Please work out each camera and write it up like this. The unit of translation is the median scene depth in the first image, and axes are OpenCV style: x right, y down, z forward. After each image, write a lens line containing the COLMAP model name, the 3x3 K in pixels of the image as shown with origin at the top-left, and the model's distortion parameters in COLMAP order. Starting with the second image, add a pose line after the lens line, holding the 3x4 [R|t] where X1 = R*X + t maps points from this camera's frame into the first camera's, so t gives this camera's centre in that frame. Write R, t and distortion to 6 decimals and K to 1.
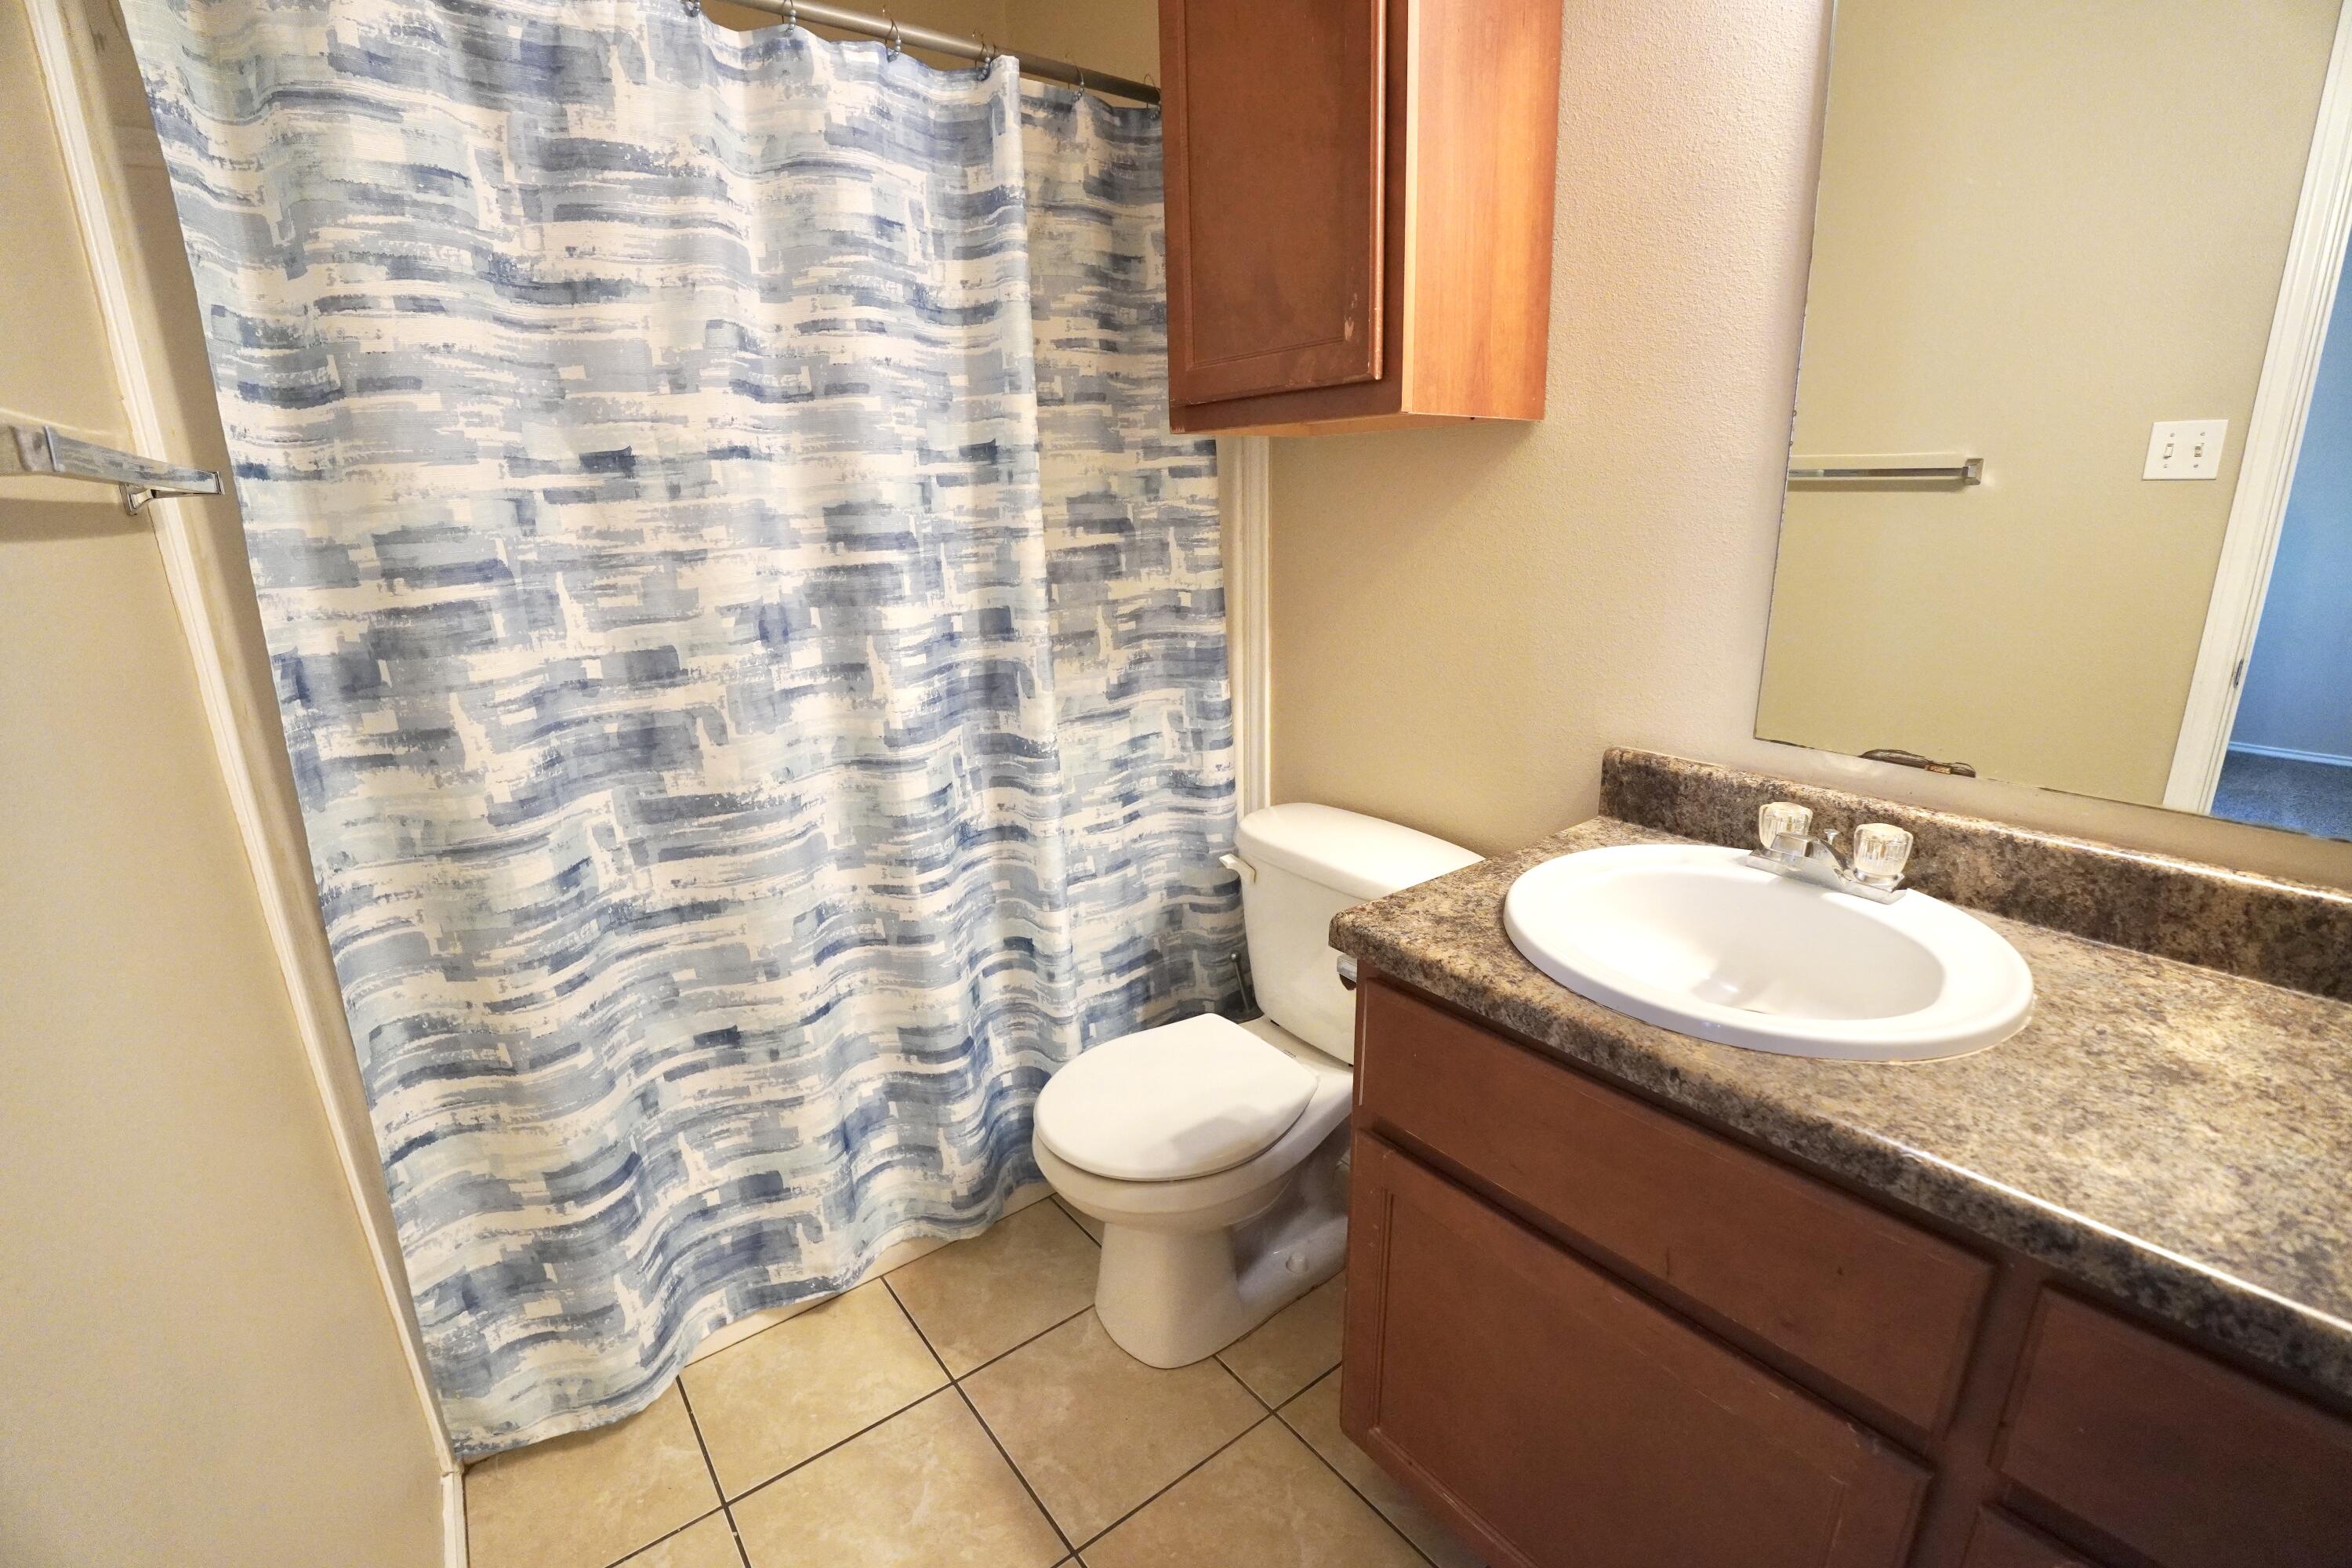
lens RADIAL K [[1039.5, 0, 1169.5], [0, 1039.5, 779.7], [0, 0, 1]] dist [-0.056113, 0.000146]
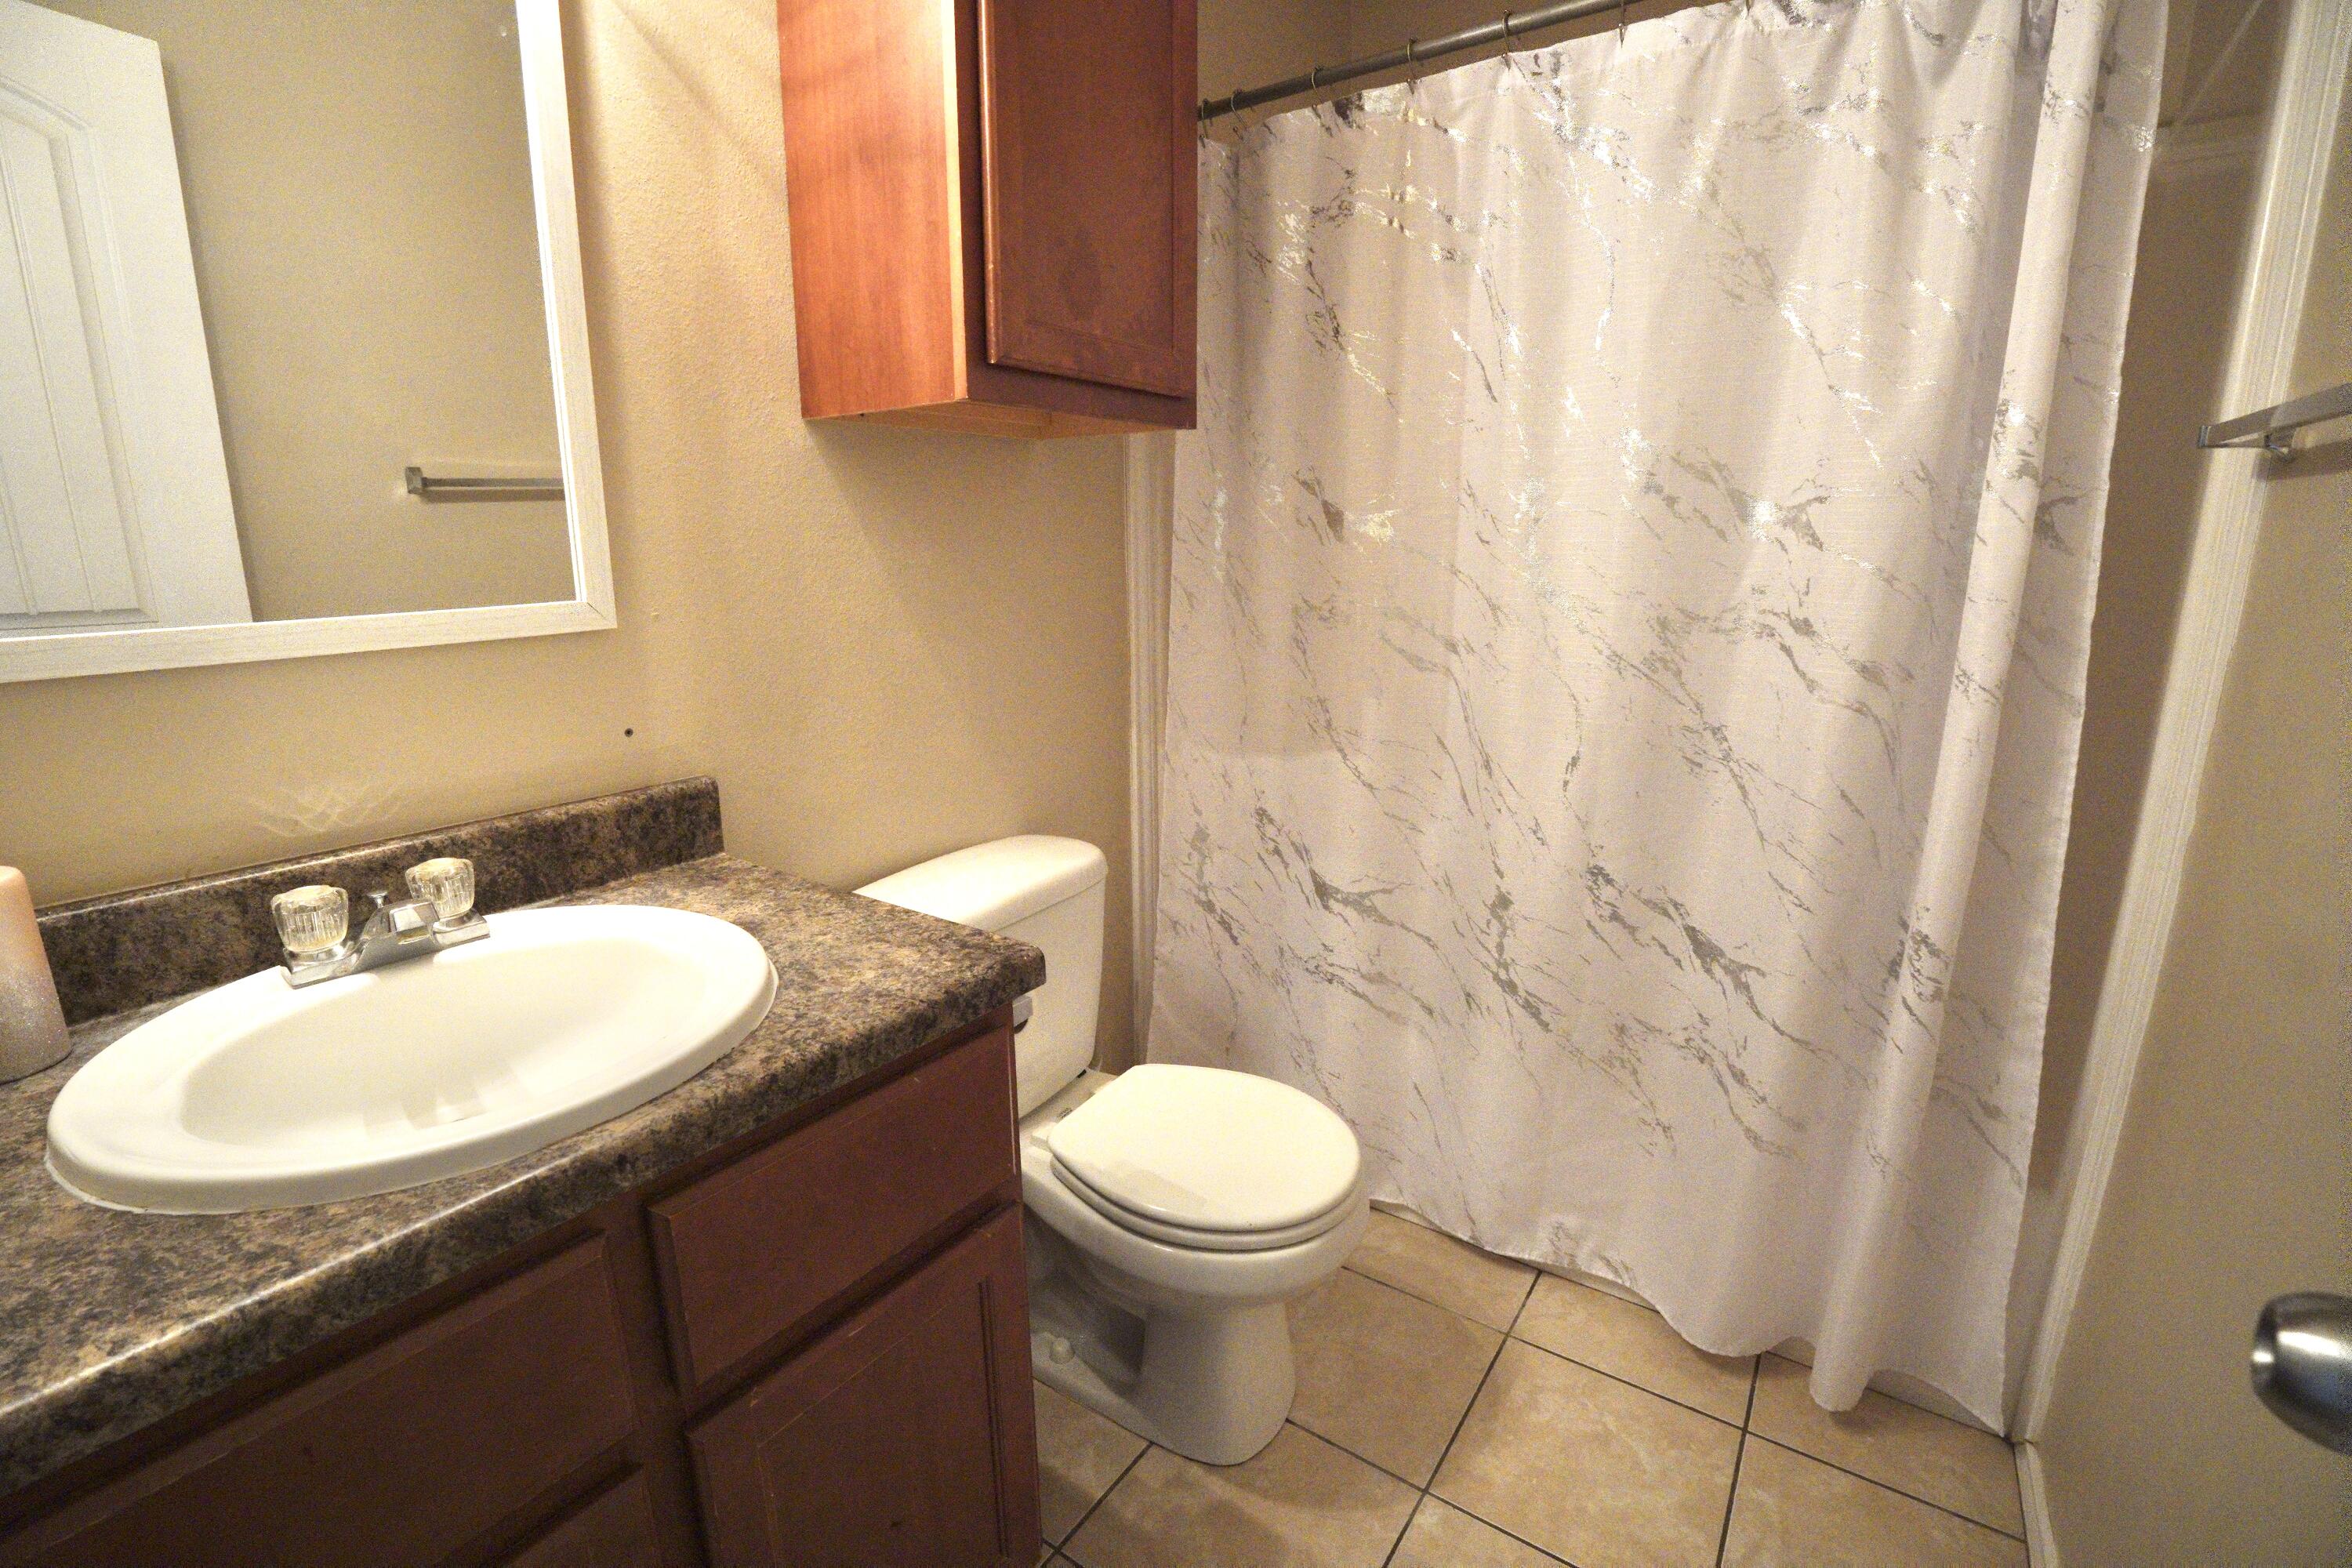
lens RADIAL K [[1039.5, 0, 1169.5], [0, 1039.5, 779.7], [0, 0, 1]] dist [-0.056113, 0.000146]
pose [[-0.298139, -0.196348, 0.934110, -0.303561], [0.265073, 0.923092, 0.278635, -0.095268], [-0.916979, 0.330679, -0.223163, 0.604079]]
